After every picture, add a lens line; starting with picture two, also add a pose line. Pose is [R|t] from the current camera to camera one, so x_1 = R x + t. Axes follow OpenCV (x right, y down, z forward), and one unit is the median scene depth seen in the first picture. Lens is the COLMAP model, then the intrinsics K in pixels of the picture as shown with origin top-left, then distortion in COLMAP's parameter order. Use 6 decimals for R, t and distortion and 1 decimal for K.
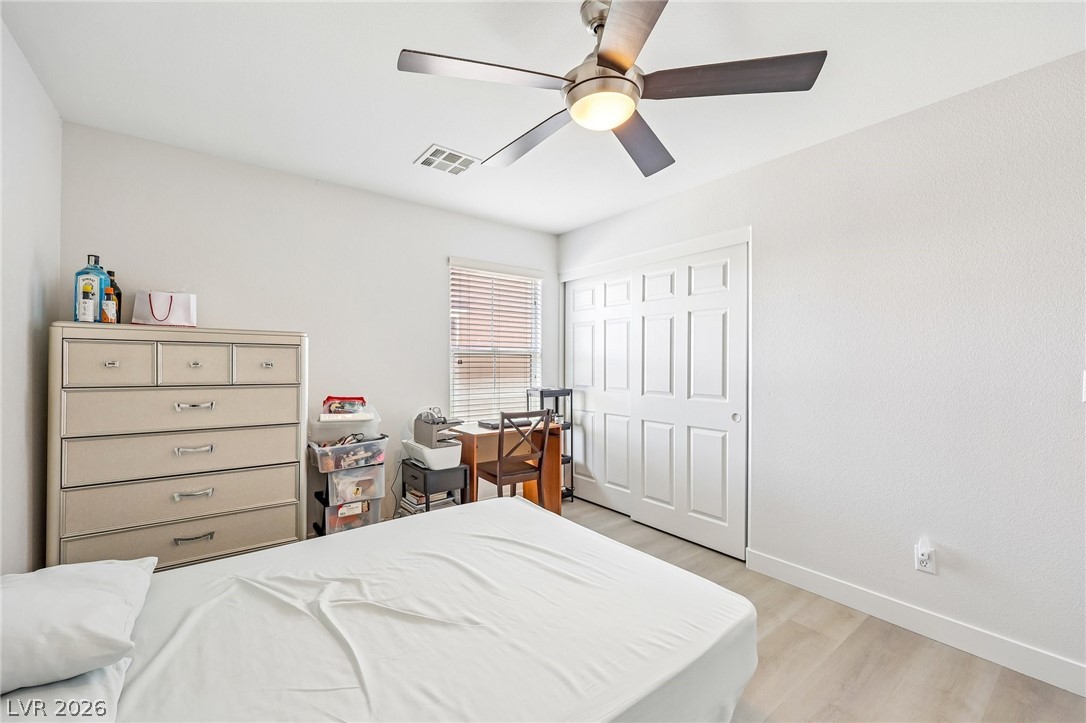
lens RADIAL K [[448.7, 0, 543.5], [0, 448.7, 362.3], [0, 0, 1]] dist [-0.002615, -0.000746]
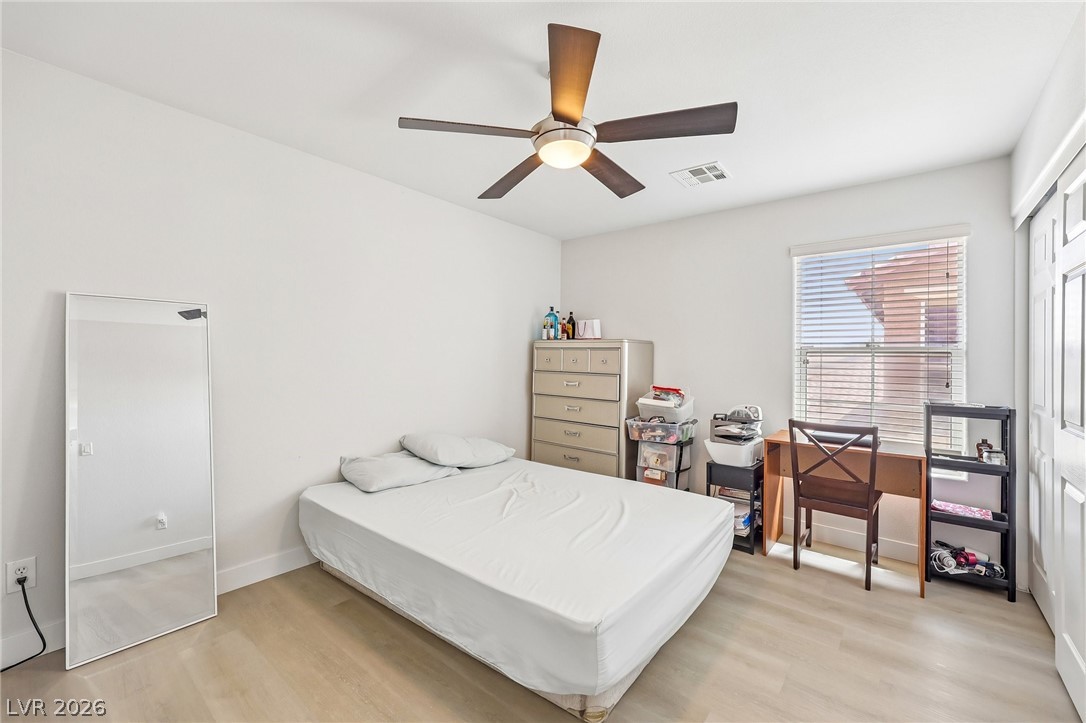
lens RADIAL K [[448.7, 0, 542.9], [0, 448.7, 358.1], [0, 0, 1]] dist [-0.002615, -0.000746]
pose [[0.209307, -0.003691, -0.977843, 0.790895], [-0.014362, 0.999873, -0.006848, 0.007748], [0.977744, 0.015477, 0.209228, 0.423716]]
